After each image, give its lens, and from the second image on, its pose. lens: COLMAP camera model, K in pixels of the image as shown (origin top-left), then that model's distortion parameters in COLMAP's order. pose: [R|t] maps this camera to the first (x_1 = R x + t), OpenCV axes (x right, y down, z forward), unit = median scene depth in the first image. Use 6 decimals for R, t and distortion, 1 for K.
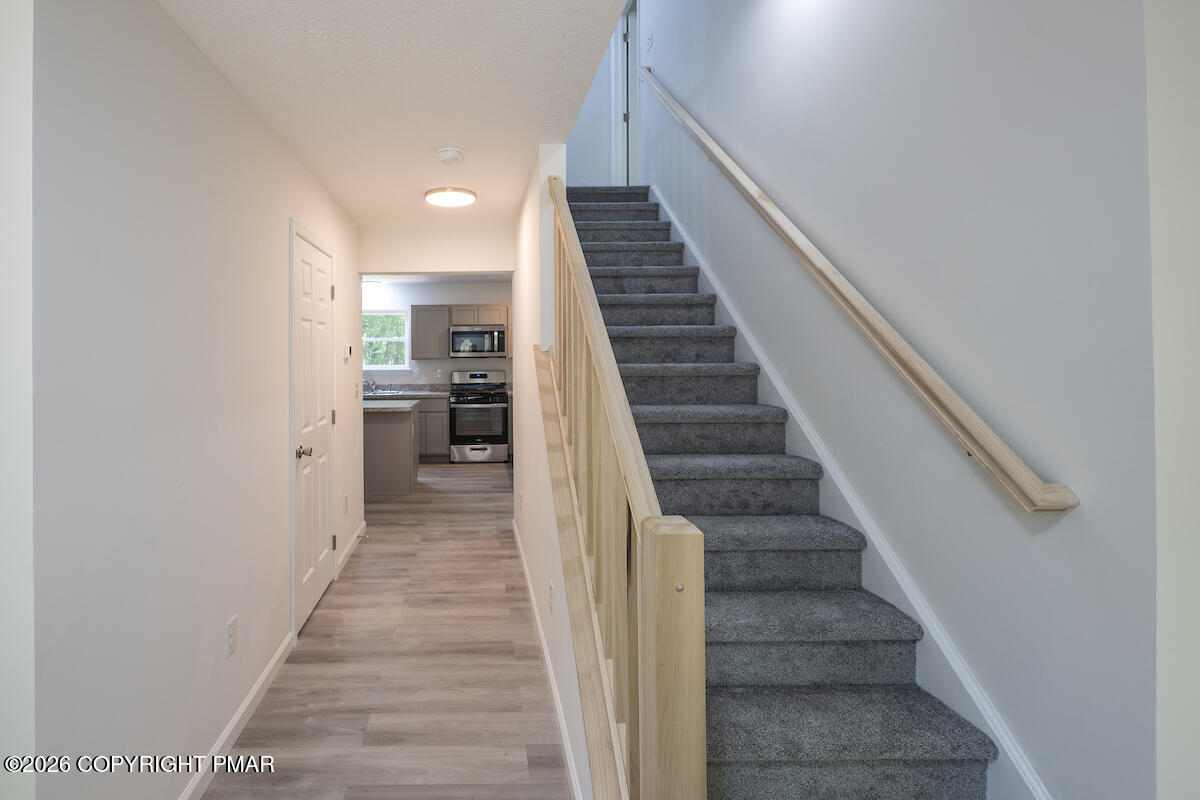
lens RADIAL K [[543.5, 0, 483.1], [0, 543.5, 350.0], [0, 0, 1]] dist [-0.000067, 0.000054]
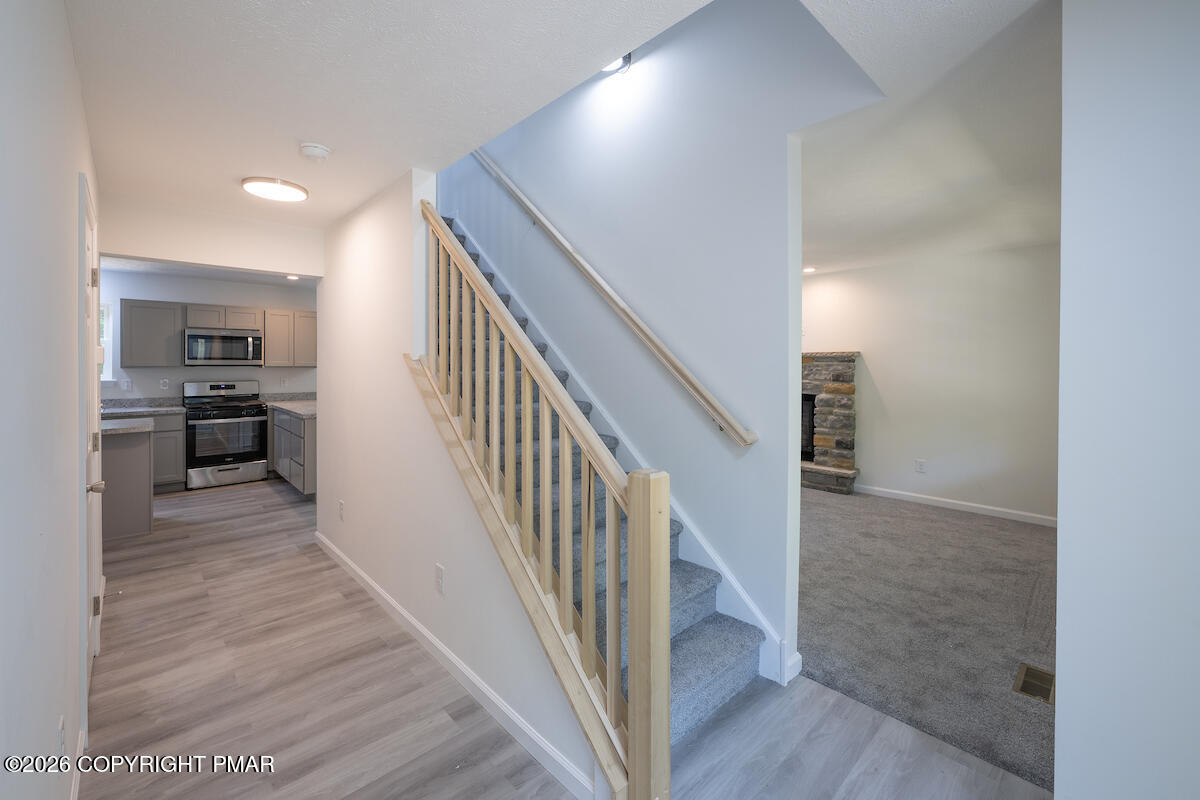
lens RADIAL K [[492.2, 0, 591.7], [0, 492.2, 366.9], [0, 0, 1]] dist [-0.000844, -0.000072]
pose [[0.738186, 0.007013, 0.674561, -0.204189], [-0.014719, 0.999875, 0.005712, 0.004147], [-0.674436, -0.014145, 0.738197, 0.024323]]
